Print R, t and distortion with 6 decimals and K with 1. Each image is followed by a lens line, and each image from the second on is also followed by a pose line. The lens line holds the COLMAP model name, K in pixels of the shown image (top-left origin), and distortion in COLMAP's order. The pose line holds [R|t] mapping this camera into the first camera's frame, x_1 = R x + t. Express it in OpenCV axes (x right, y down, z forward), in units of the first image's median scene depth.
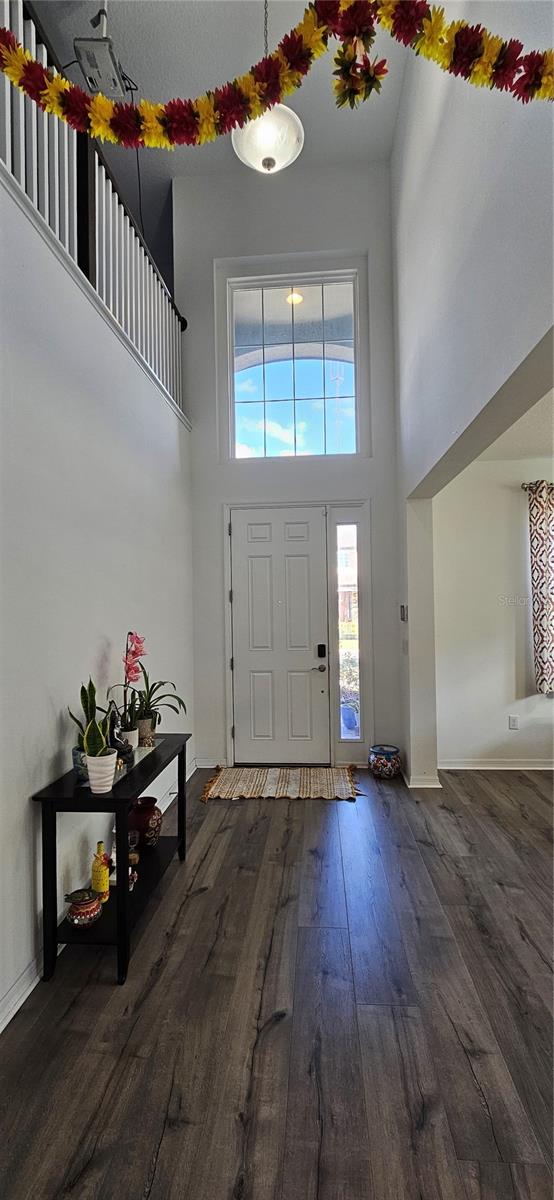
lens RADIAL K [[493.4, 0, 277.4], [0, 493.4, 598.1], [0, 0, 1]] dist [0.001088, -0.000636]
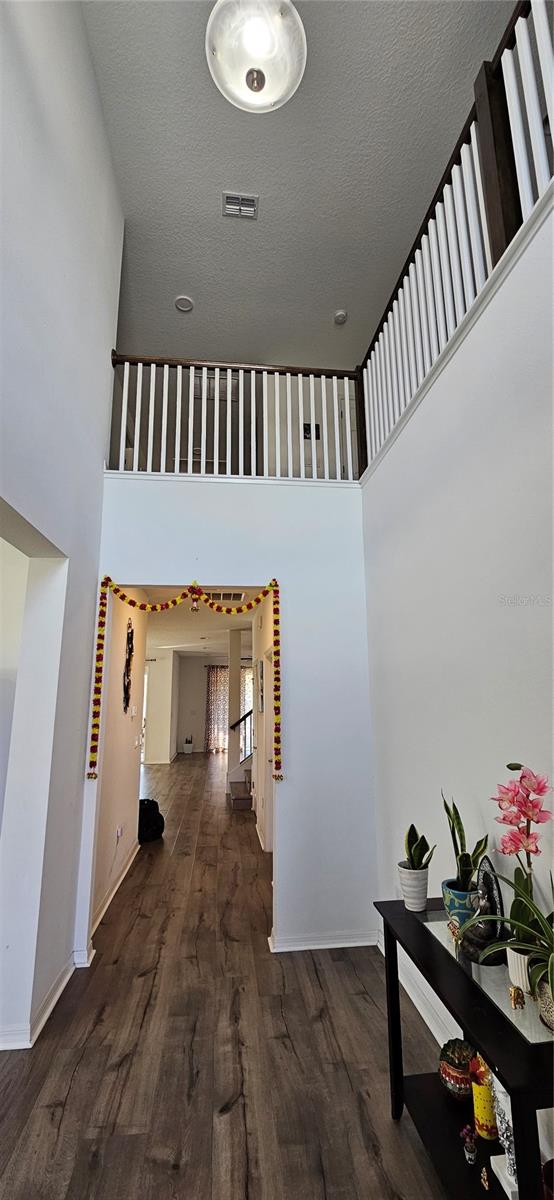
lens RADIAL K [[493.4, 0, 279.2], [0, 493.4, 598.1], [0, 0, 1]] dist [0.001088, -0.000636]
pose [[-0.979922, -0.010842, -0.199085, 0.122051], [0.031485, 0.977577, -0.208209, -0.006979], [0.196878, -0.210297, -0.957609, 2.441048]]
